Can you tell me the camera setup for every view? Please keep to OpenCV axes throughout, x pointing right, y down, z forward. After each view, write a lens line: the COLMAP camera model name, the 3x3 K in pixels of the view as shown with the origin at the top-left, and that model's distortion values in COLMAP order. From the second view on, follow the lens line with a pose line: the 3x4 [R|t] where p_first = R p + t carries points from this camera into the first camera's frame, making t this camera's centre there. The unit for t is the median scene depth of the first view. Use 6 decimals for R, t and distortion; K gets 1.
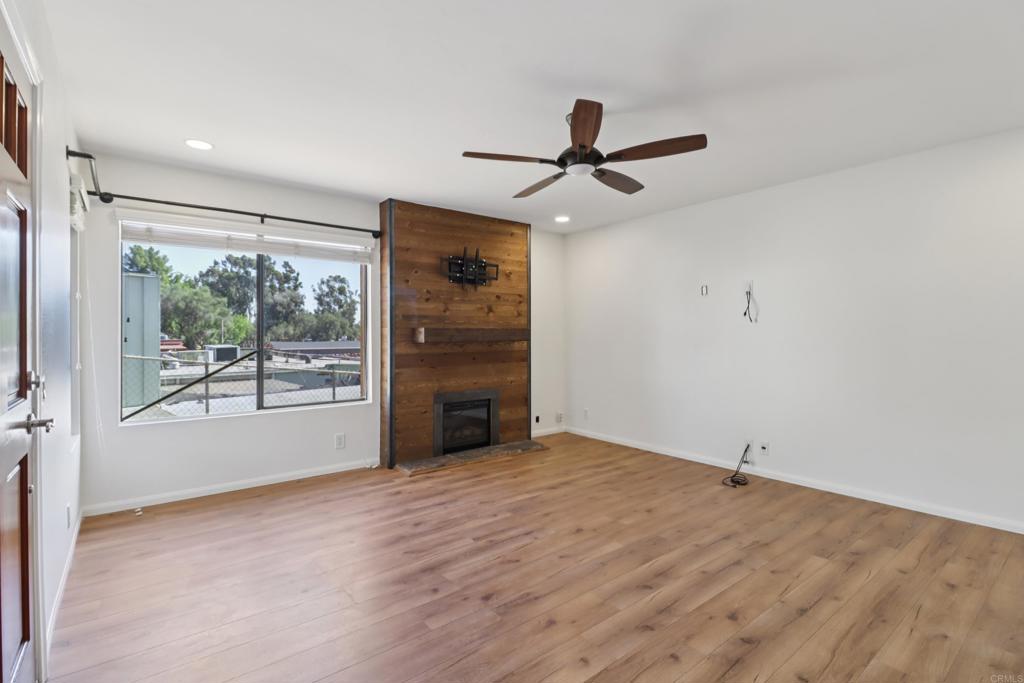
lens RADIAL K [[479.4, 0, 511.4], [0, 479.4, 338.4], [0, 0, 1]] dist [-0.005747, -0.003215]
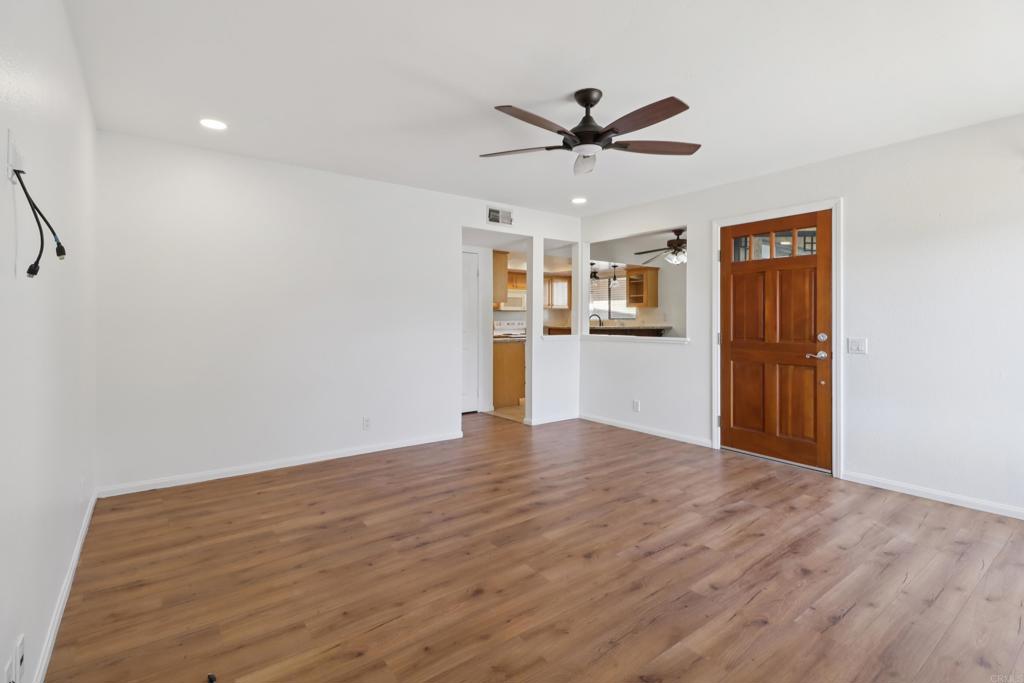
lens RADIAL K [[479.4, 0, 514.2], [0, 479.4, 316.9], [0, 0, 1]] dist [-0.005747, -0.003215]
pose [[-0.999676, 0.004302, 0.025074, 0.254611], [0.004367, 0.999987, 0.002529, -0.011255], [-0.025062, 0.002638, -0.999682, 1.888790]]
